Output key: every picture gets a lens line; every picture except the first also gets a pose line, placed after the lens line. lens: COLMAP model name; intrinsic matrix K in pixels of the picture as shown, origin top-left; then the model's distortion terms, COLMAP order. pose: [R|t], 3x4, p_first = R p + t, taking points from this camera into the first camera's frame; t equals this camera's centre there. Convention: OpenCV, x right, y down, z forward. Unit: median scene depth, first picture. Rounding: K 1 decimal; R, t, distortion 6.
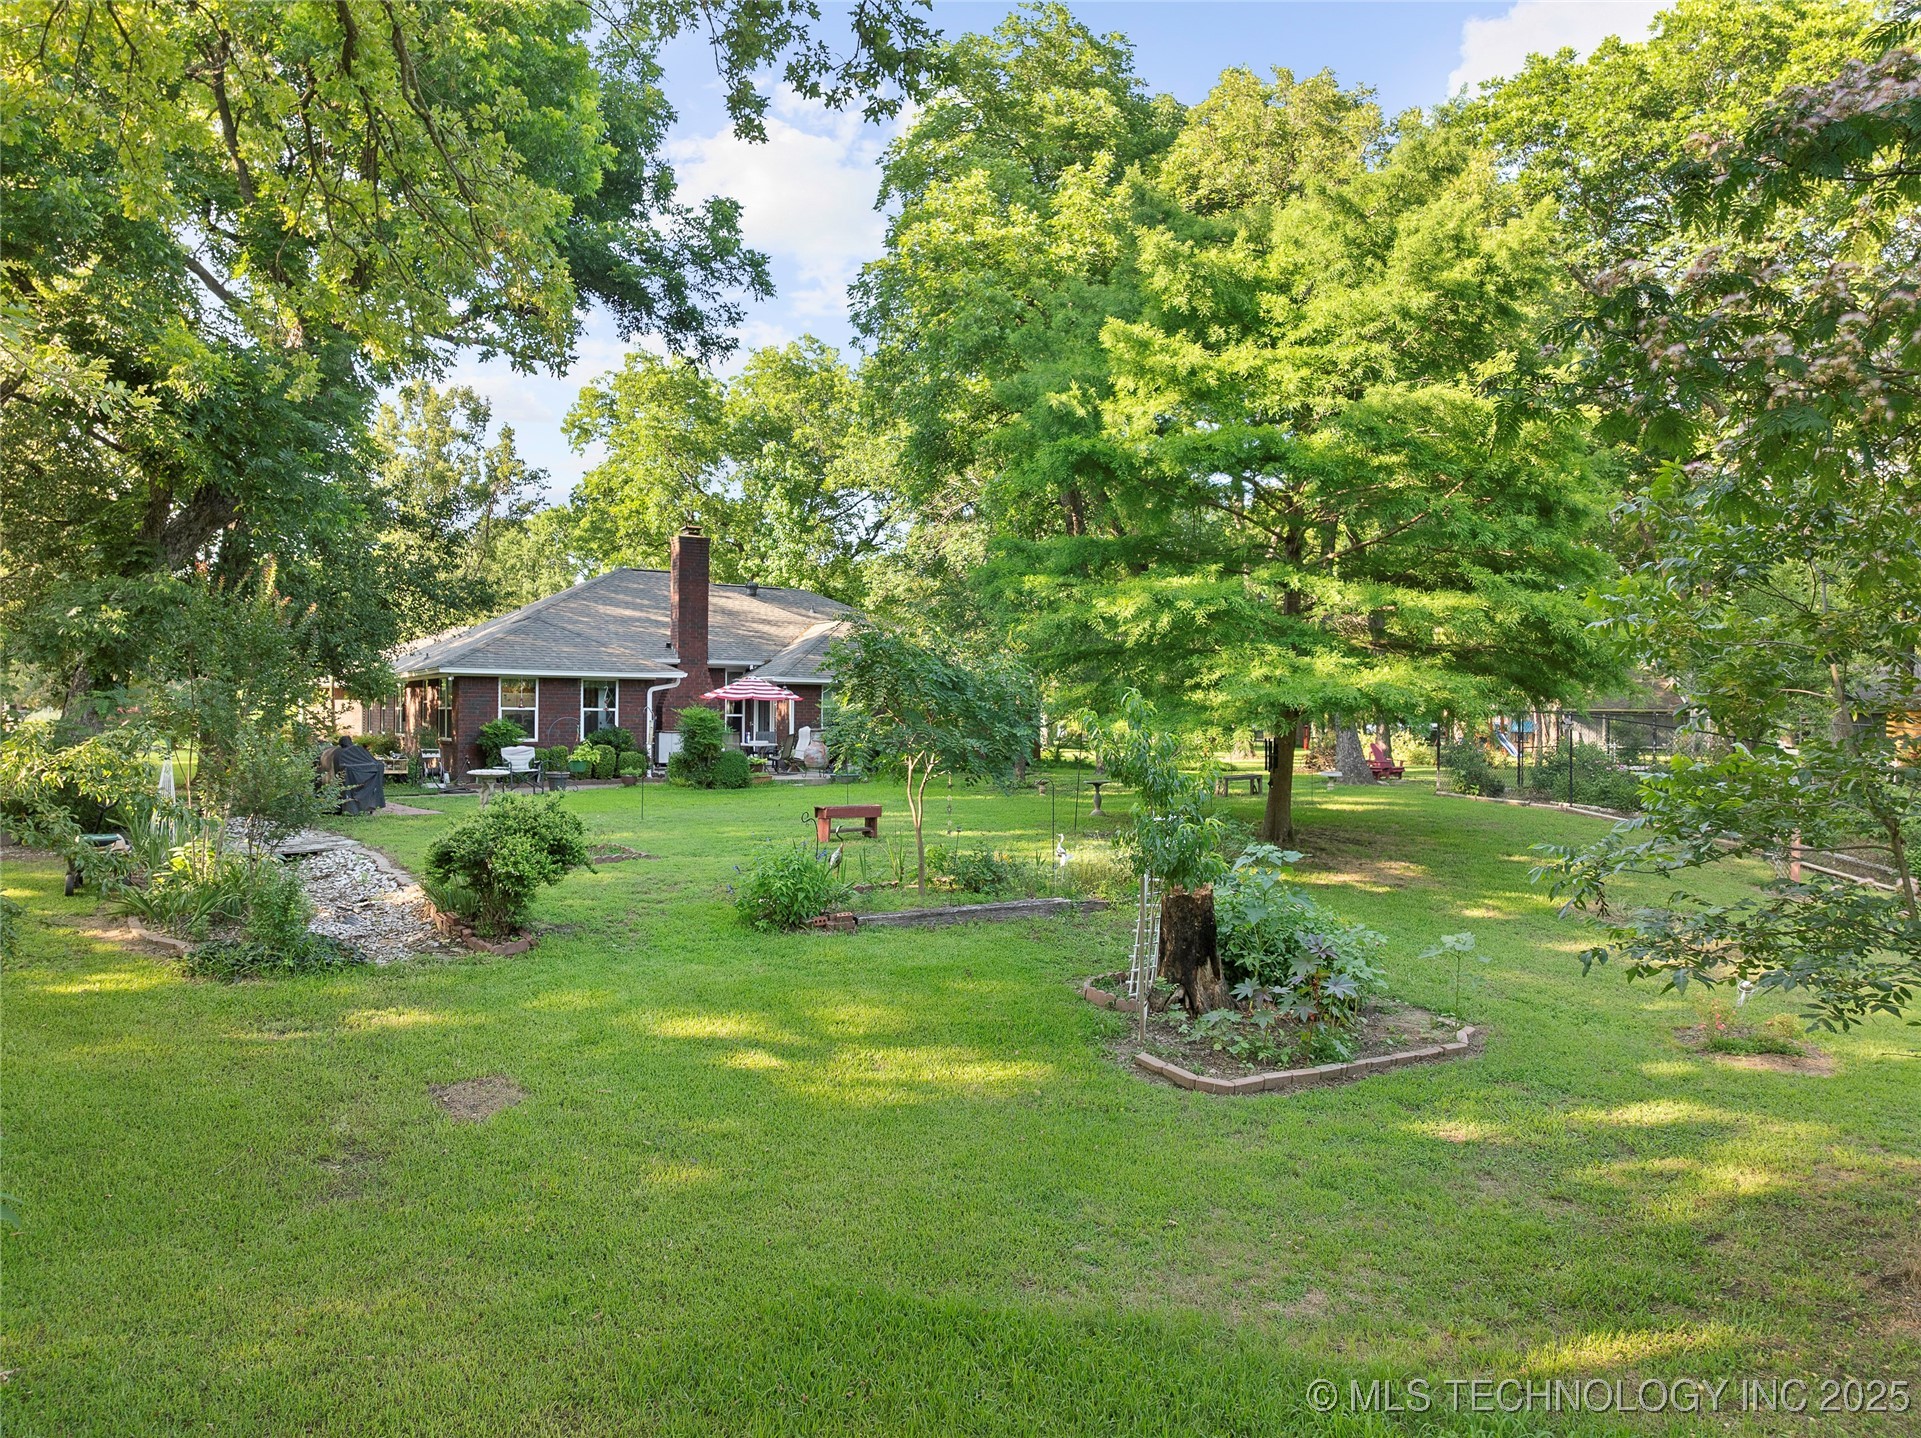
lens RADIAL K [[1380.6, 0, 960.5], [0, 1380.6, 719.0], [0, 0, 1]] dist [-0.021164, -0.000365]
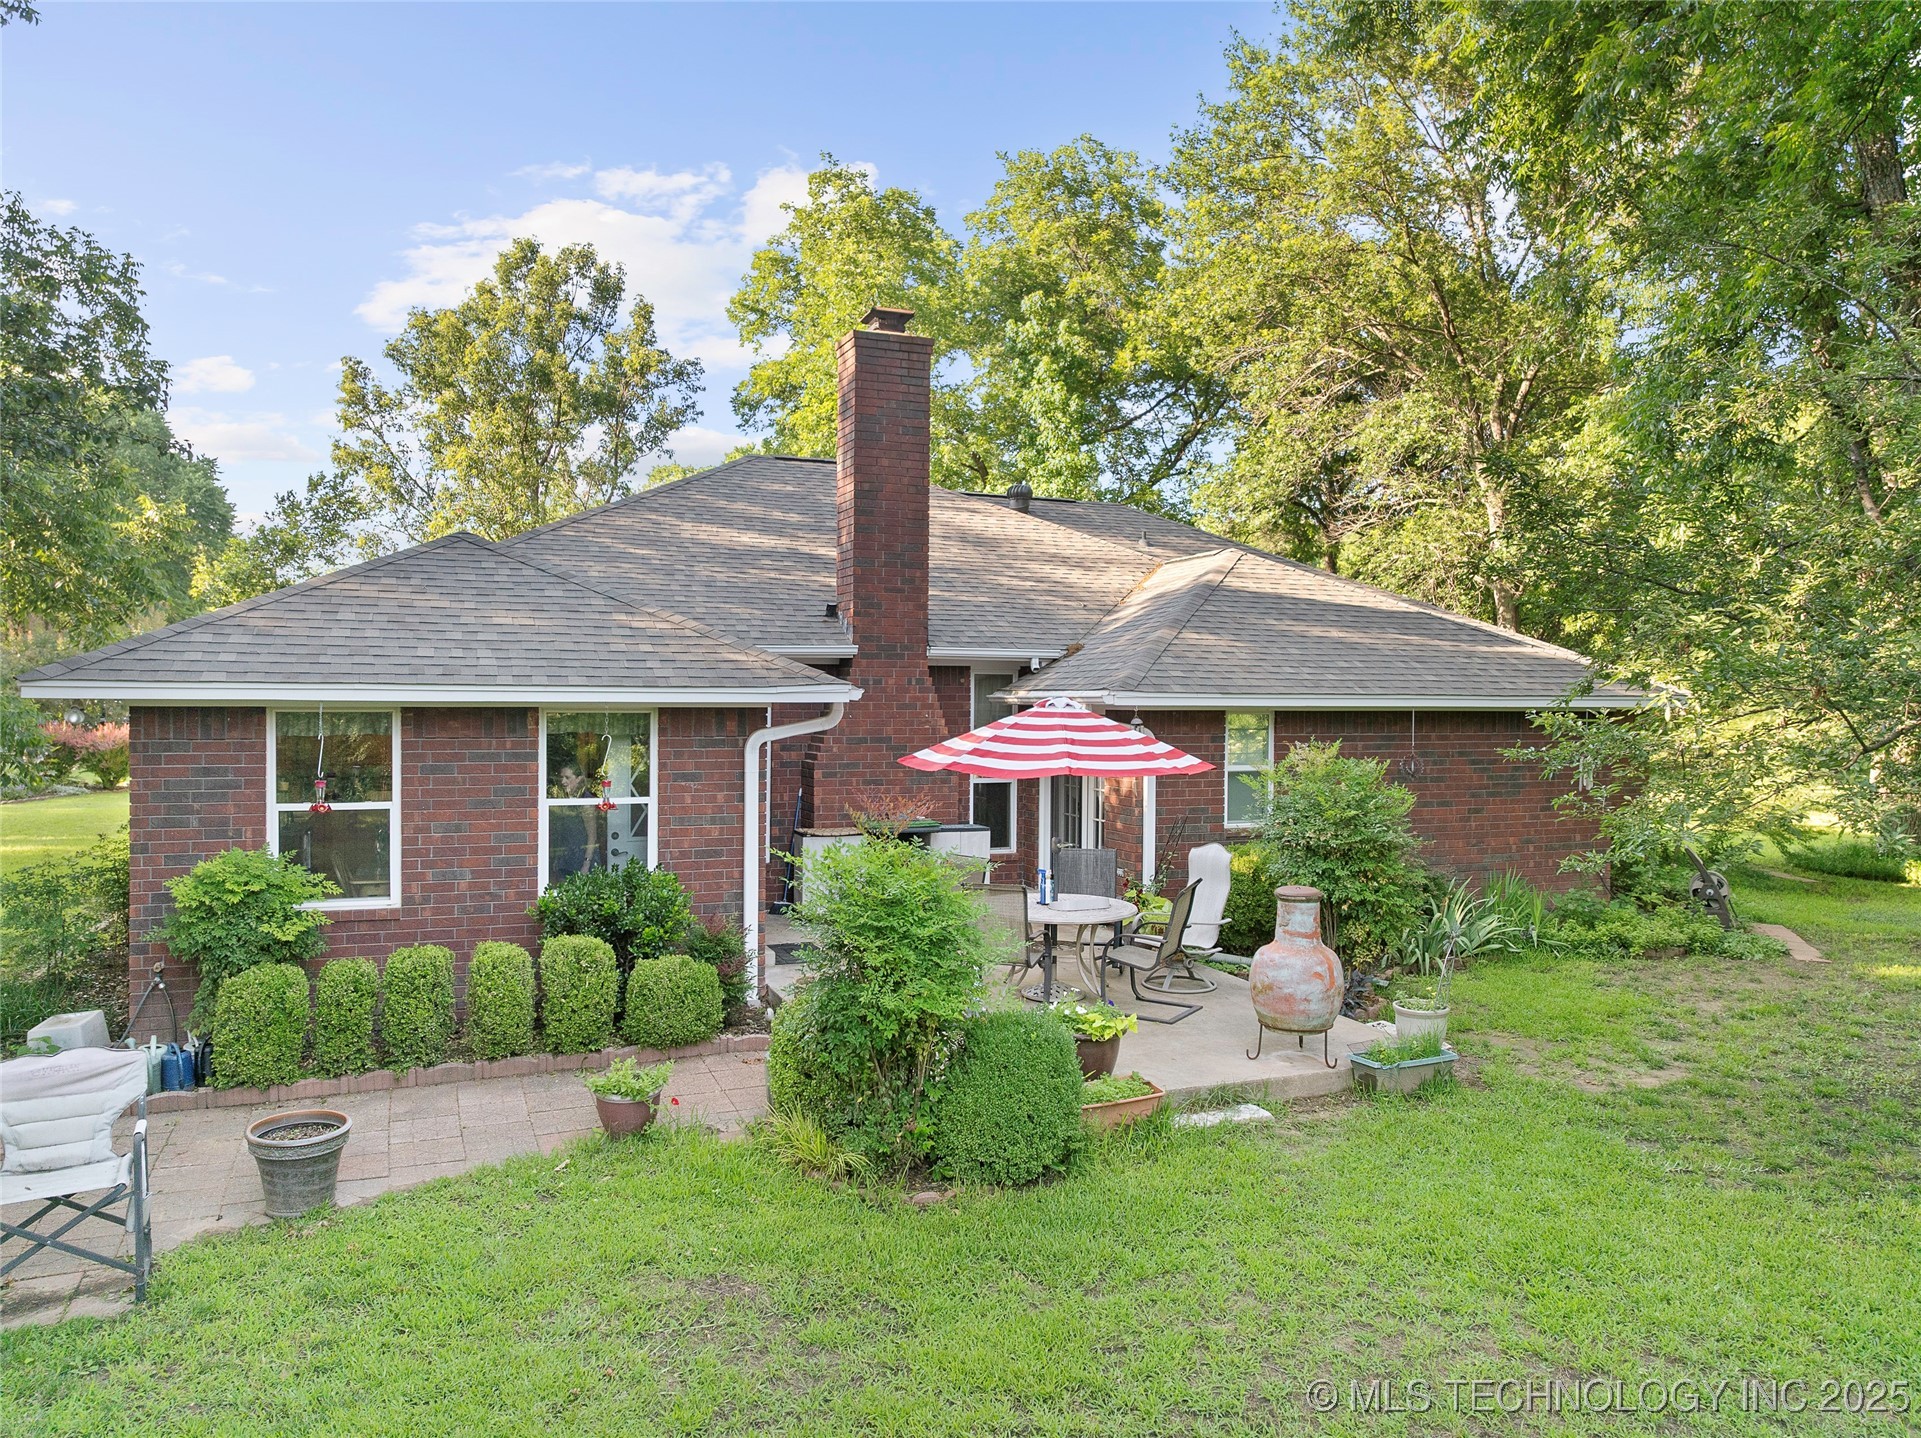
lens RADIAL K [[1380.6, 0, 960.5], [0, 1380.6, 719.0], [0, 0, 1]] dist [-0.021164, -0.000365]
pose [[0.986410, 0.002696, -0.164280, -0.093056], [-0.000534, 0.999913, 0.013203, -0.023366], [0.164302, -0.012936, 0.986325, 0.522873]]
